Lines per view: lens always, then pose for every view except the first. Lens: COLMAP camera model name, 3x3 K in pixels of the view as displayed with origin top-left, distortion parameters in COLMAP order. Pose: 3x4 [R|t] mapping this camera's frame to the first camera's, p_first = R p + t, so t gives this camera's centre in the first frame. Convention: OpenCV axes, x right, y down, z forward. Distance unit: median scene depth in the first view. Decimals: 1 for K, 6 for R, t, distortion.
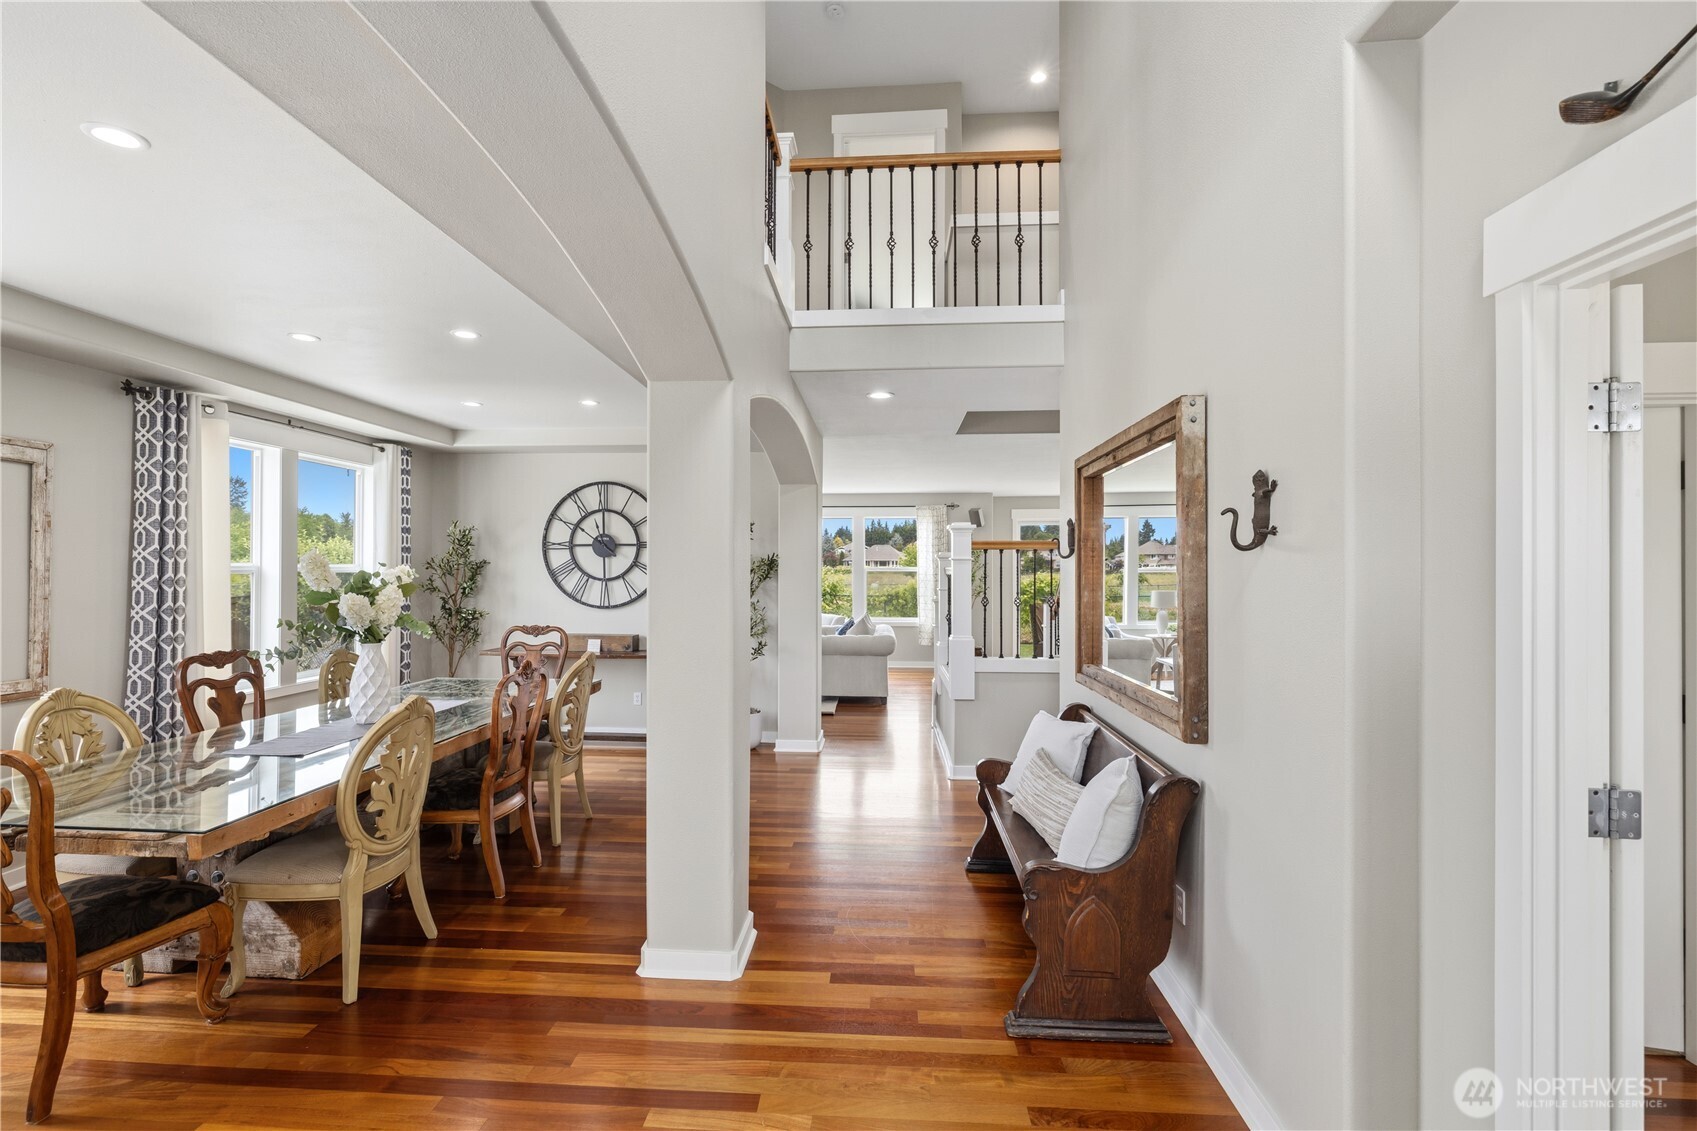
lens RADIAL K [[778.5, 0, 838.6], [0, 778.5, 567.6], [0, 0, 1]] dist [-0.001764, 0.000714]
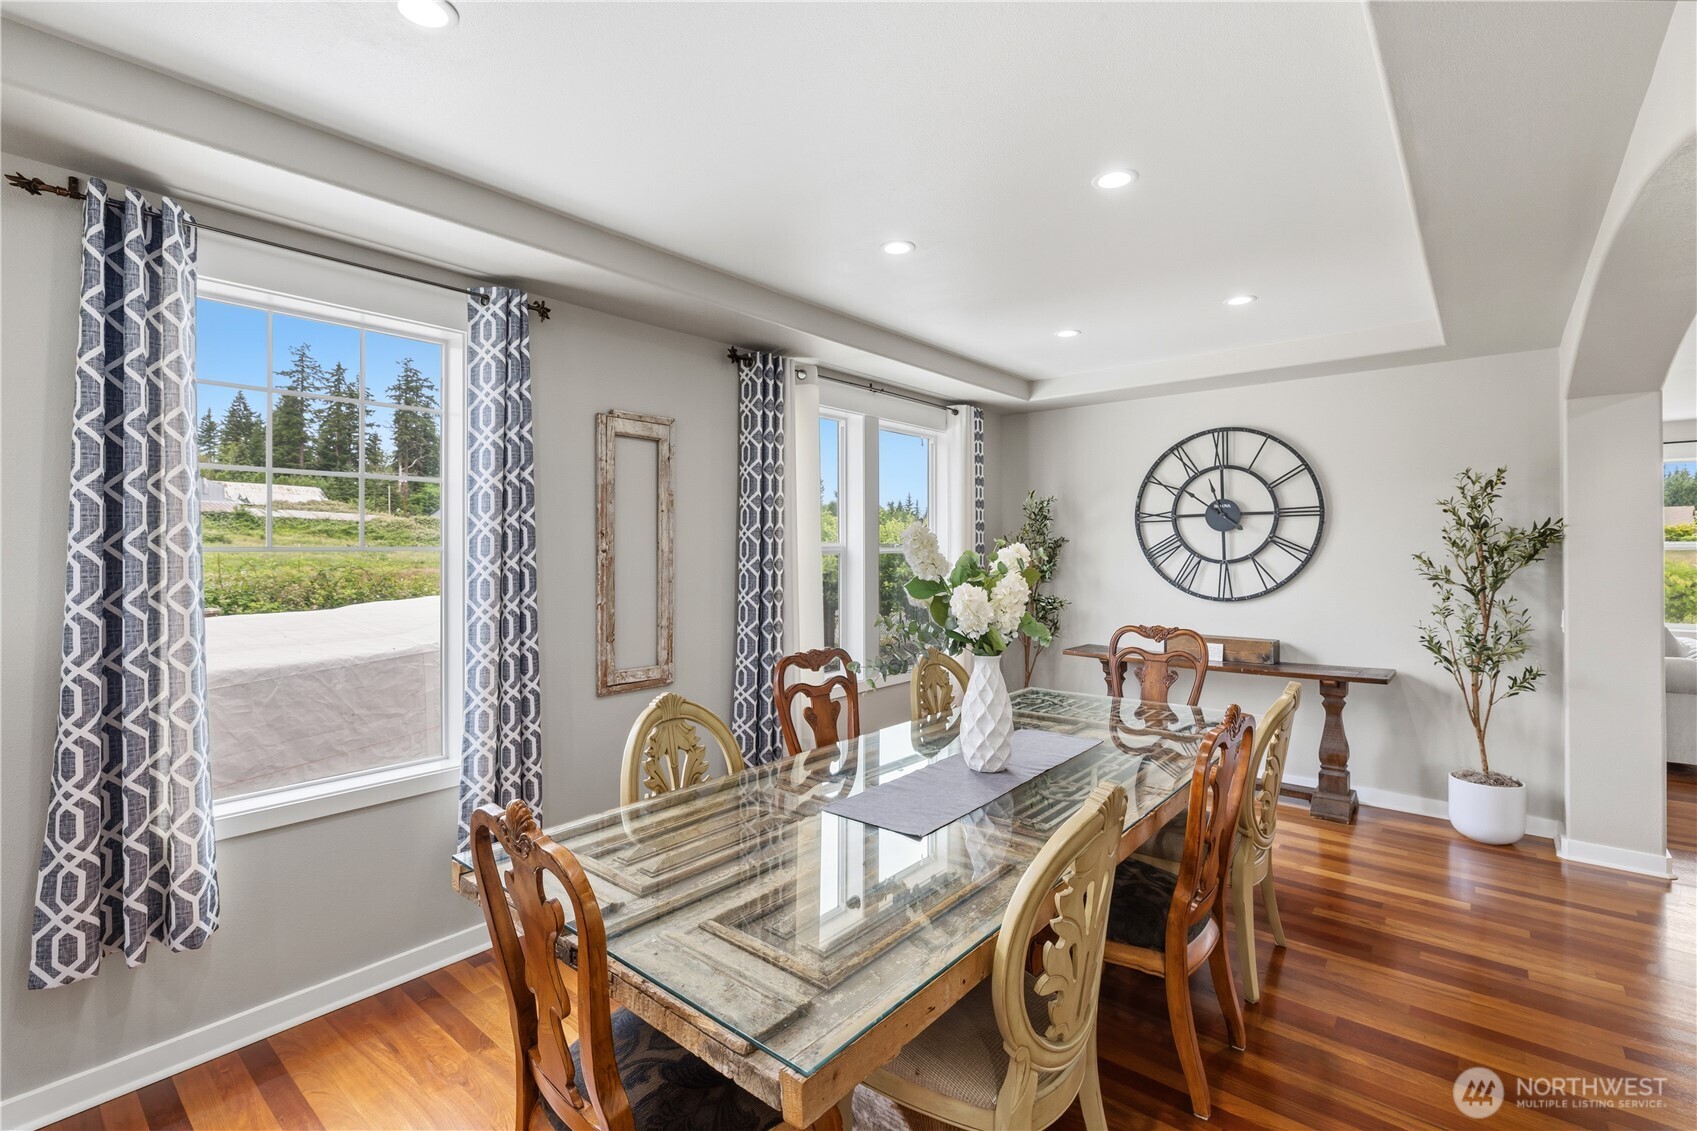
lens RADIAL K [[778.5, 0, 838.6], [0, 778.5, 567.6], [0, 0, 1]] dist [-0.001764, 0.000714]
pose [[0.806936, 0.008308, -0.590580, -0.253779], [0.007403, 0.999680, 0.024179, 0.000959], [0.590592, -0.023883, 0.806617, 0.309178]]
